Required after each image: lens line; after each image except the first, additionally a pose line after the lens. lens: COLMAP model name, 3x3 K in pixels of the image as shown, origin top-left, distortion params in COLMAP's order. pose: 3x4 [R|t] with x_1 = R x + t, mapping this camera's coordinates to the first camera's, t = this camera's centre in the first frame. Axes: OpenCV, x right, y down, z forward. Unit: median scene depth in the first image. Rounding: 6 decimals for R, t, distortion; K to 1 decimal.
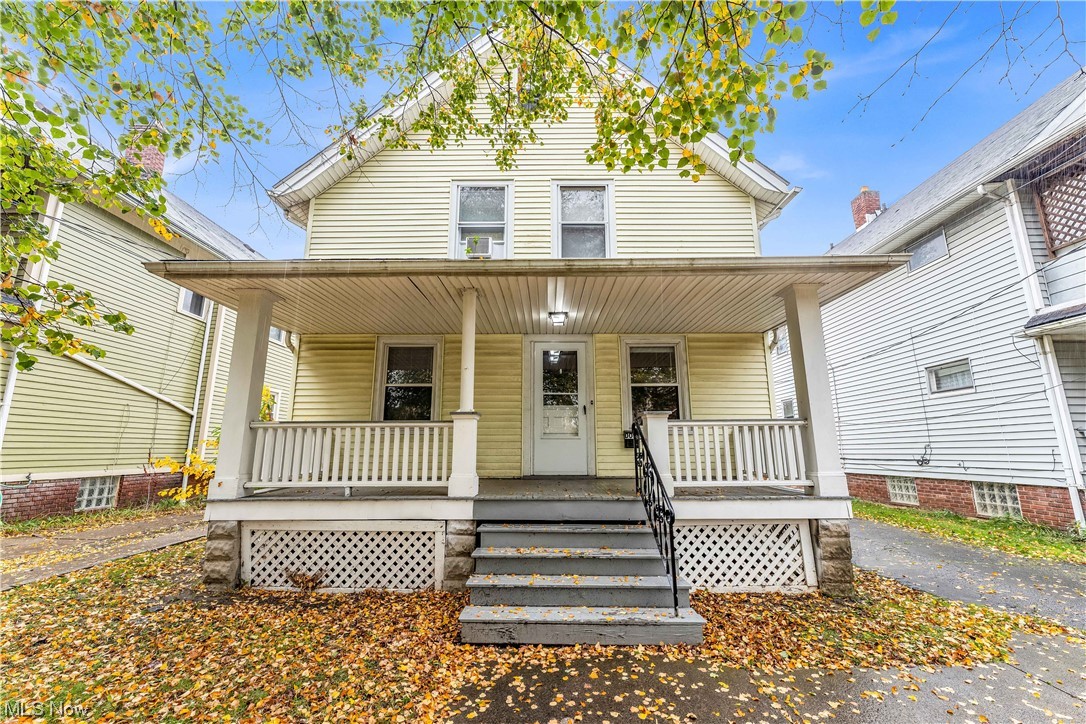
lens RADIAL K [[444.2, 0, 543.0], [0, 444.2, 362.0], [0, 0, 1]] dist [0.000162, -0.000823]
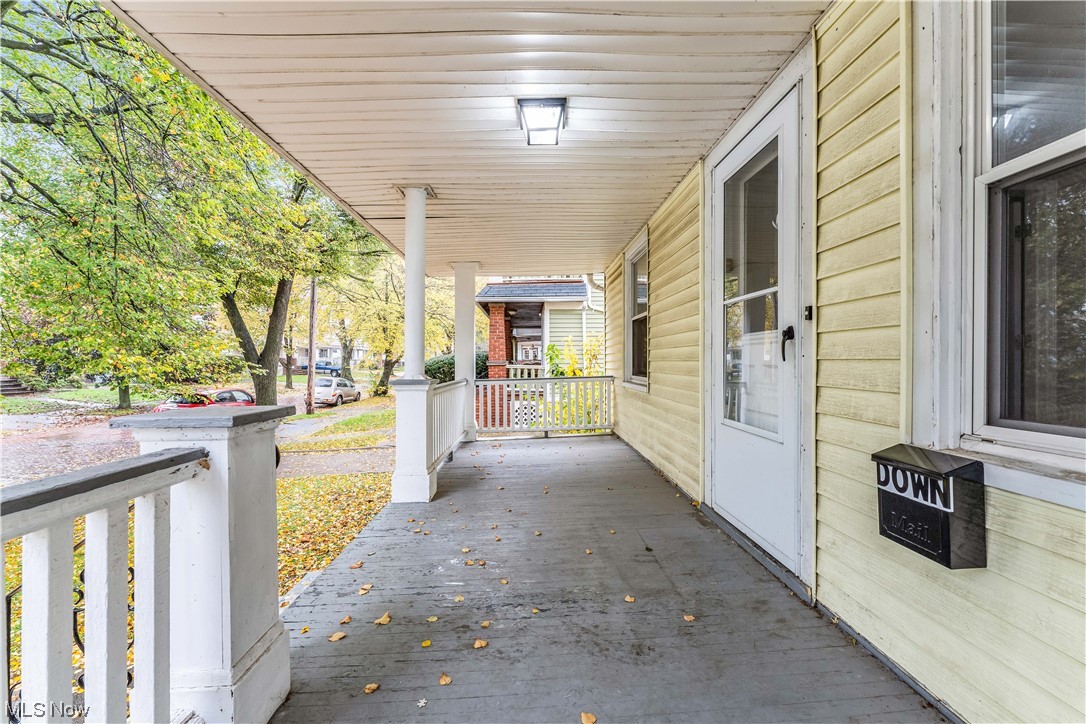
lens RADIAL K [[444.2, 0, 543.0], [0, 444.2, 362.0], [0, 0, 1]] dist [0.000162, -0.000823]
pose [[0.045169, 0.001925, -0.998978, 0.547285], [0.202634, 0.979192, 0.011049, 0.129219], [0.978212, -0.202926, 0.043839, 1.250148]]
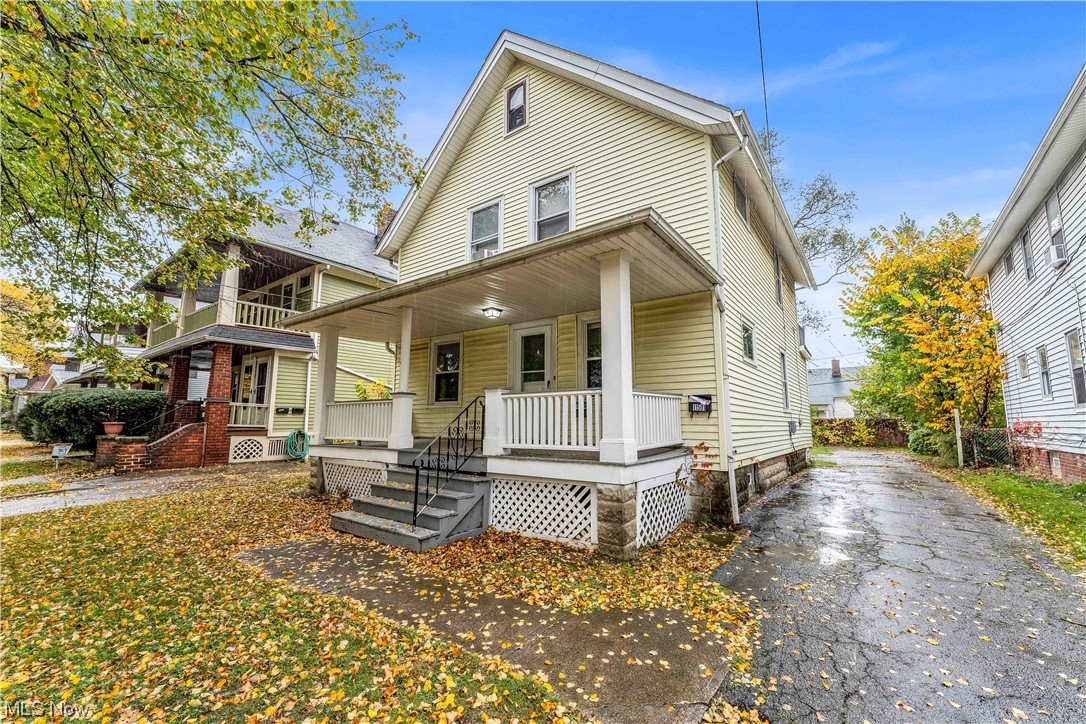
lens RADIAL K [[444.2, 0, 543.0], [0, 444.2, 362.0], [0, 0, 1]] dist [0.000162, -0.000823]
pose [[0.808204, -0.074044, -0.584229, 1.139294], [0.112717, 0.993172, 0.030056, 0.021202], [0.578015, -0.090144, 0.811032, 0.092222]]
